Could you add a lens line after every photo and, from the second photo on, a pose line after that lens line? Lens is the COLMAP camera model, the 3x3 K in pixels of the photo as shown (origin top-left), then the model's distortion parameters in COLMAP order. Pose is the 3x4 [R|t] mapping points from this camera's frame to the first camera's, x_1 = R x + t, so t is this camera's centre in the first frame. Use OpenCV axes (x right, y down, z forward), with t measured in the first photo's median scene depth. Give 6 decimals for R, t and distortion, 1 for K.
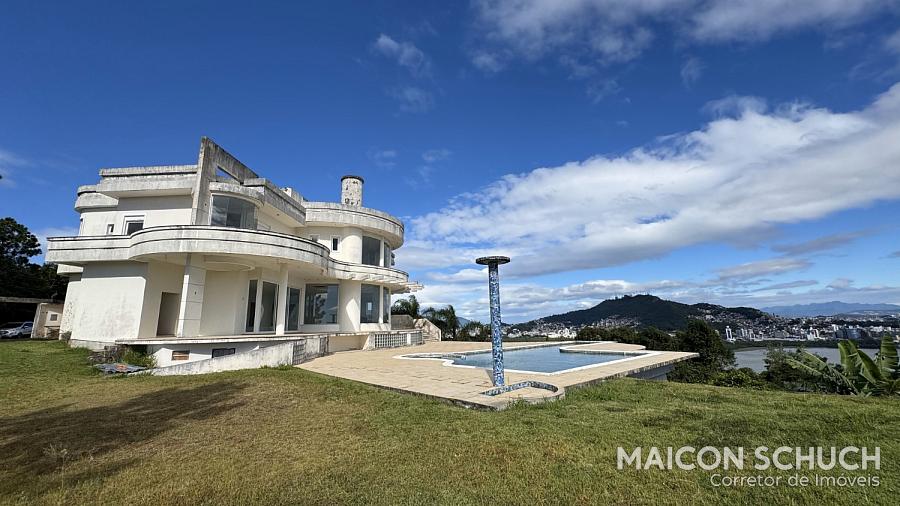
lens RADIAL K [[357.7, 0, 446.1], [0, 357.7, 256.6], [0, 0, 1]] dist [-0.002149, -0.000038]
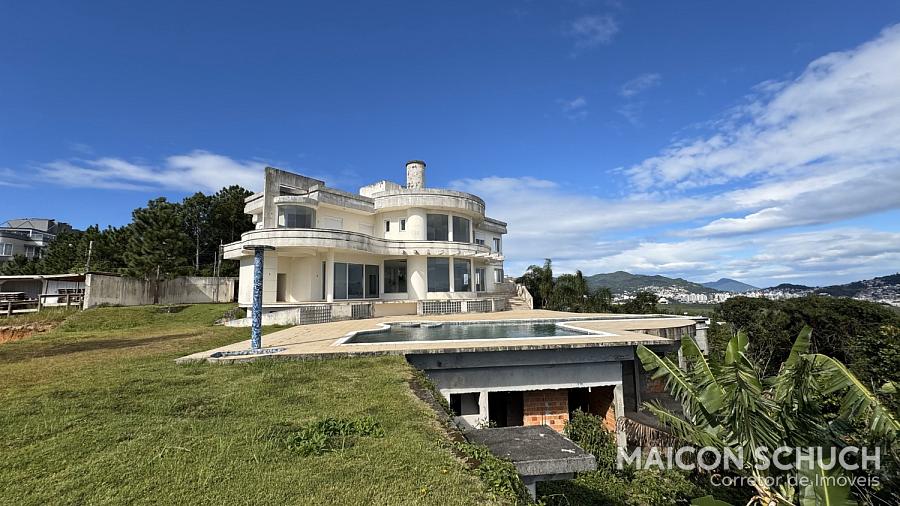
lens RADIAL K [[357.7, 0, 445.7], [0, 357.7, 247.6], [0, 0, 1]] dist [-0.002149, -0.000038]
pose [[0.808550, -0.073103, -0.583868, 0.502558], [0.115518, 0.992664, 0.035684, 0.014290], [0.576977, -0.096300, 0.811064, 0.139874]]
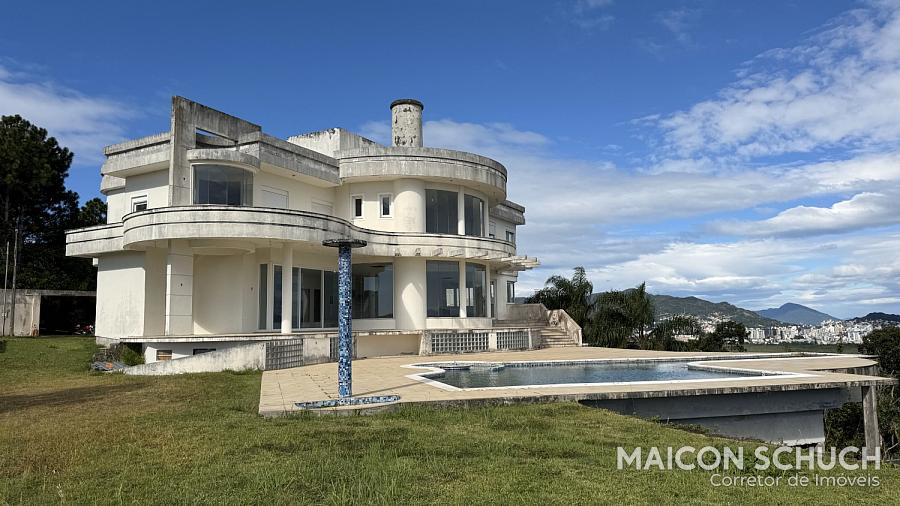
lens RADIAL K [[632.0, 0, 445.5], [0, 632.0, 272.7], [0, 0, 1]] dist [0.069105, -0.060873]
pose [[0.895965, -0.030110, -0.443103, 0.353140], [0.081993, 0.991763, 0.098400, -0.017383], [0.436491, -0.124495, 0.891054, -0.059574]]
